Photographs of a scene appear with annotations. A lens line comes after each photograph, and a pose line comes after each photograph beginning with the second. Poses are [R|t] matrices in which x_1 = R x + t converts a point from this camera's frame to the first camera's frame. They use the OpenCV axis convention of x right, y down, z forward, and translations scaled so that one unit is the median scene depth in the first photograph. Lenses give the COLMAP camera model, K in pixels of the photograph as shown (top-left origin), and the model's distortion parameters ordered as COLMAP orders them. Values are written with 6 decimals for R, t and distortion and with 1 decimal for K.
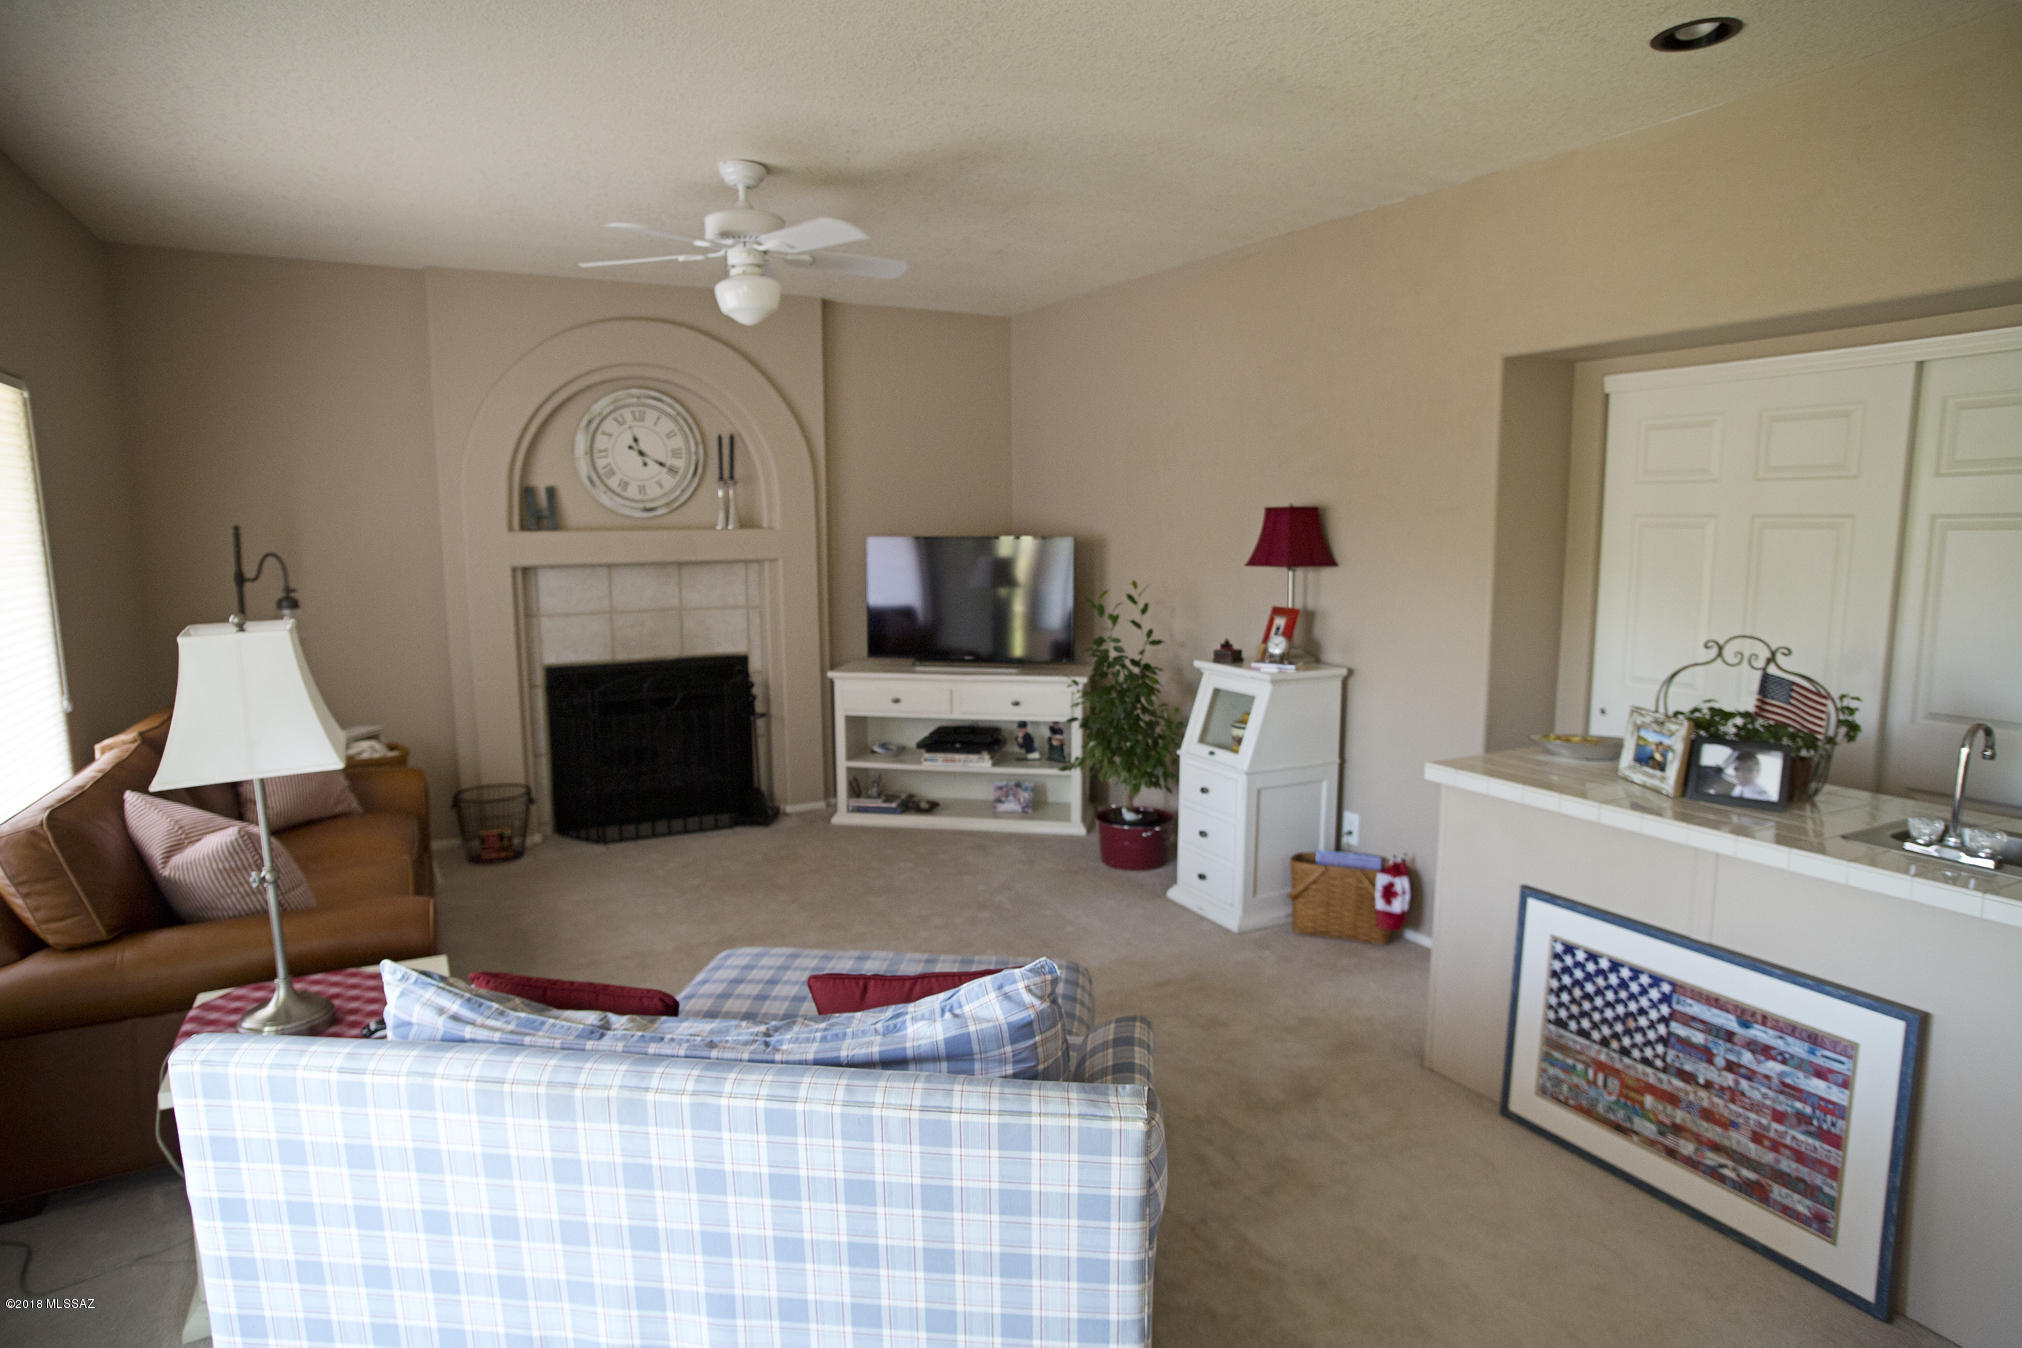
lens RADIAL K [[1158.3, 0, 1019.7], [0, 1158.3, 678.7], [0, 0, 1]] dist [-0.093235, 0.075483]
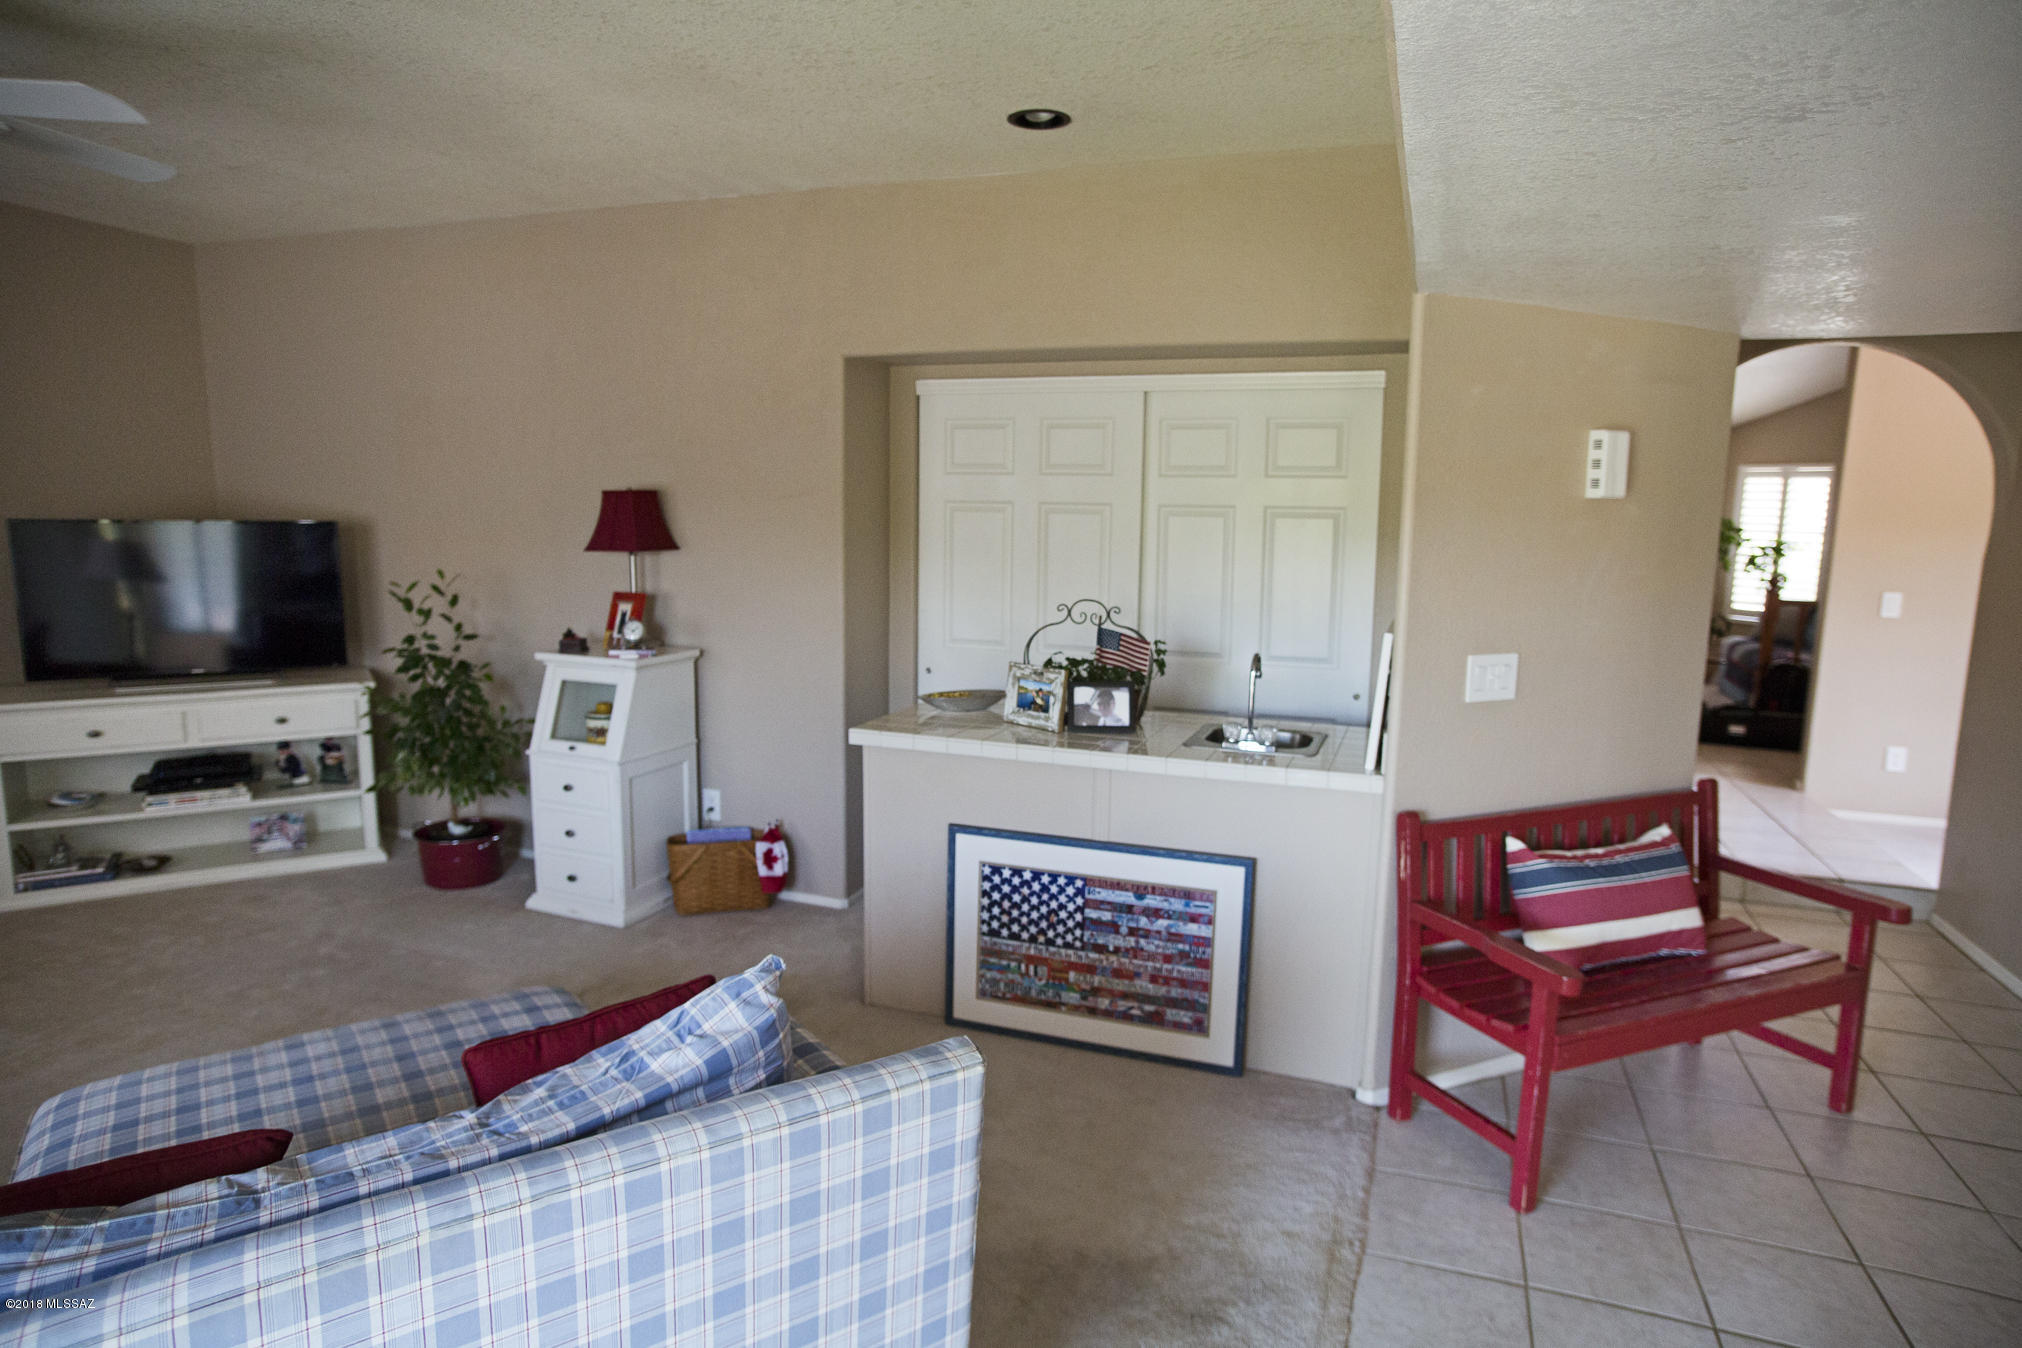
lens RADIAL K [[1158.3, 0, 1019.7], [0, 1158.3, 678.7], [0, 0, 1]] dist [-0.093235, 0.075483]
pose [[0.750289, -0.085590, 0.655546, -0.199929], [0.073321, 0.996240, 0.046155, -0.010840], [-0.657032, 0.013436, 0.753743, 0.050988]]
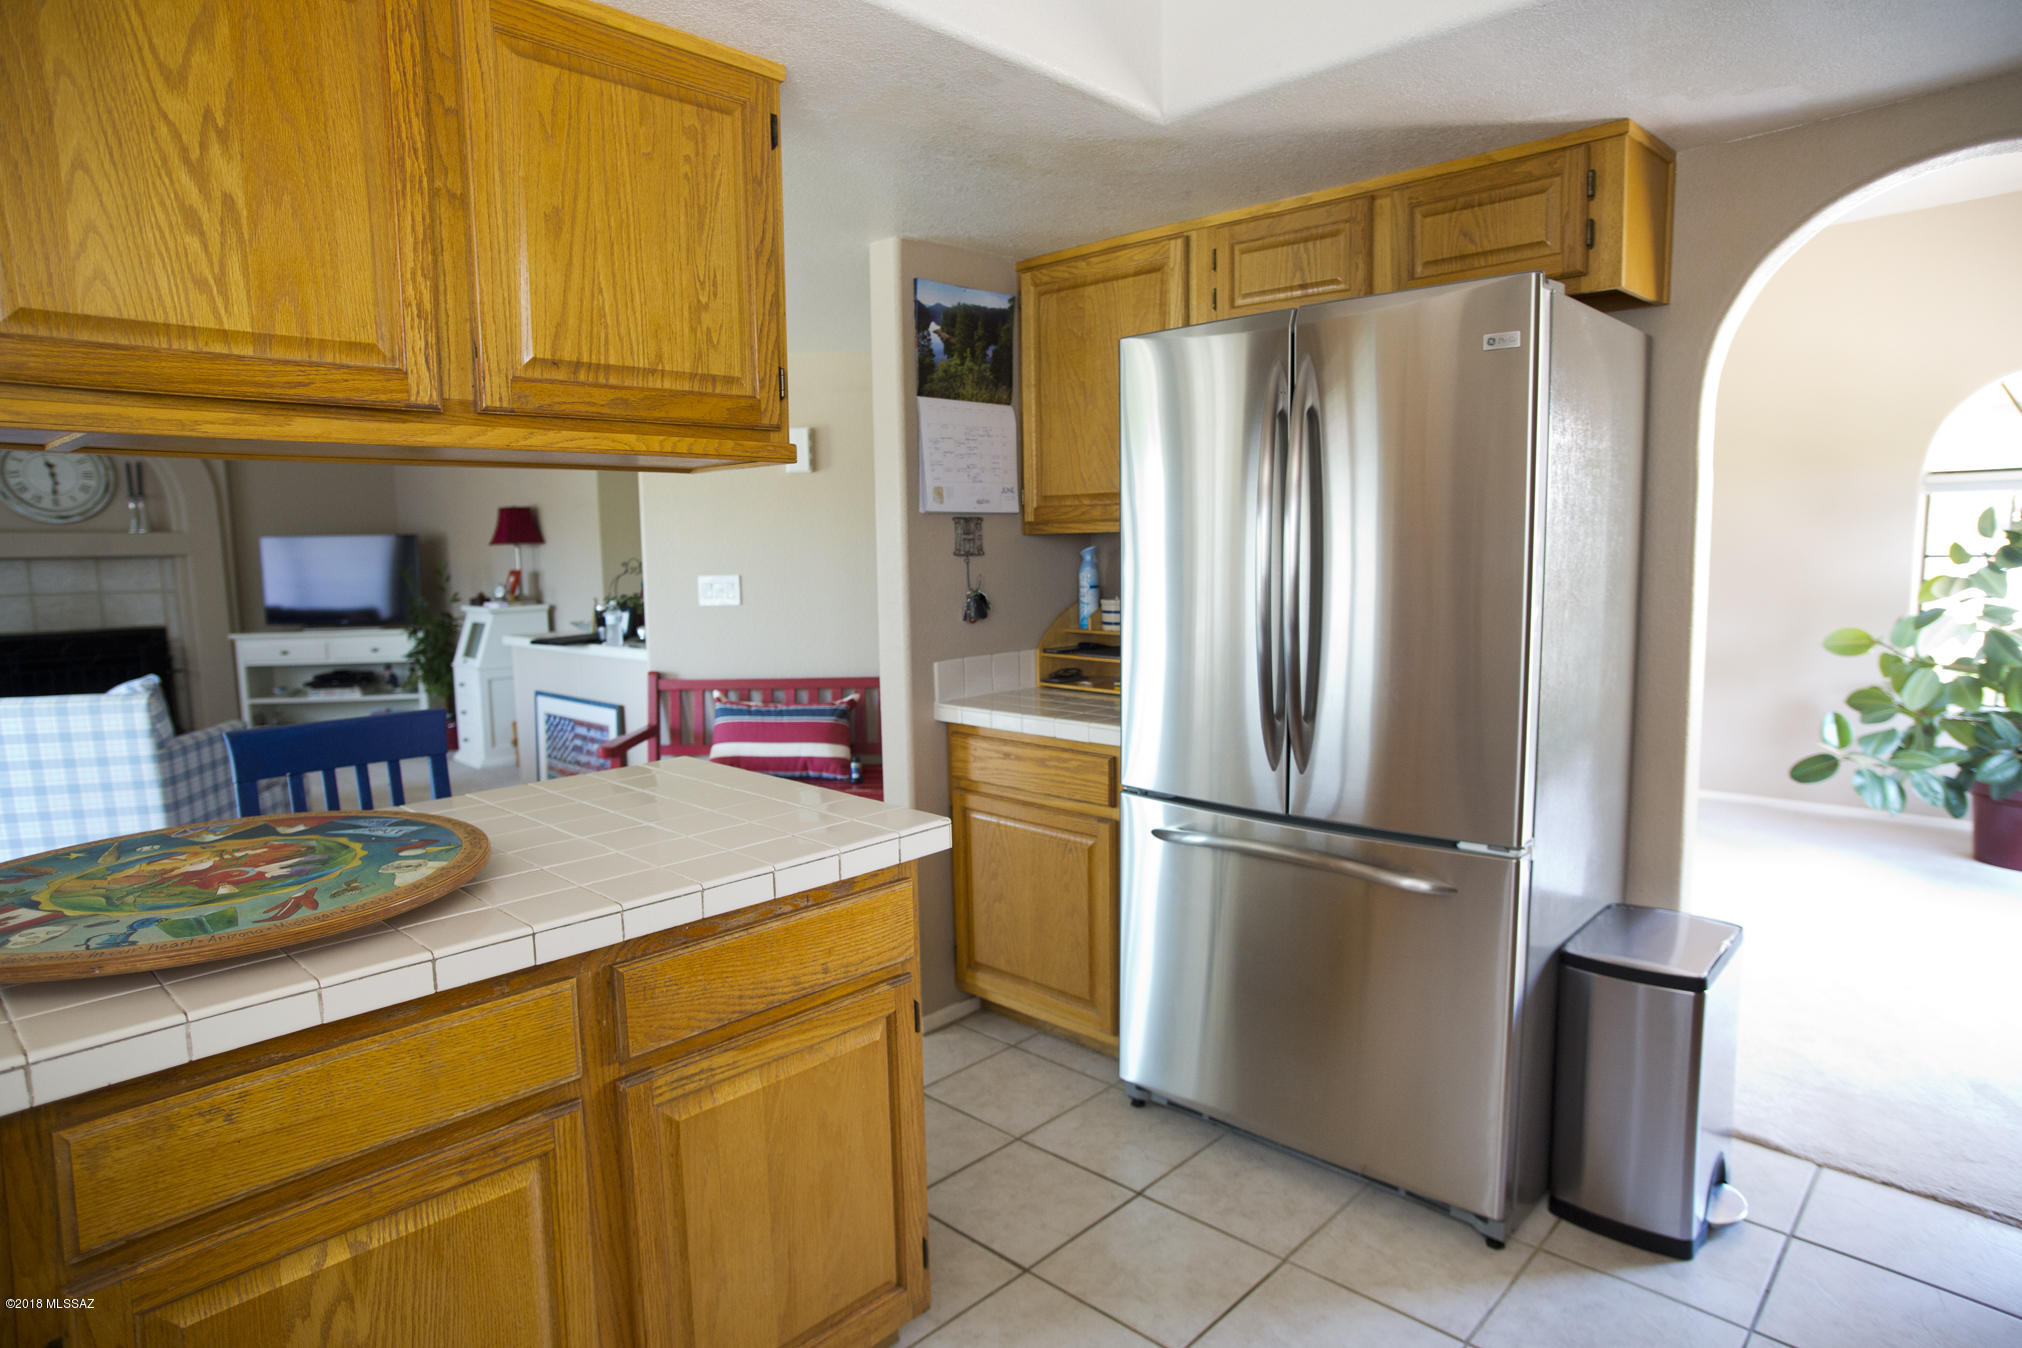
lens RADIAL K [[1158.3, 0, 1019.7], [0, 1158.3, 678.7], [0, 0, 1]] dist [-0.093235, 0.075483]
pose [[0.951346, -0.049471, 0.304127, 0.486853], [0.056489, 0.998301, -0.014314, 0.180703], [-0.302902, 0.030797, 0.952524, -0.859456]]
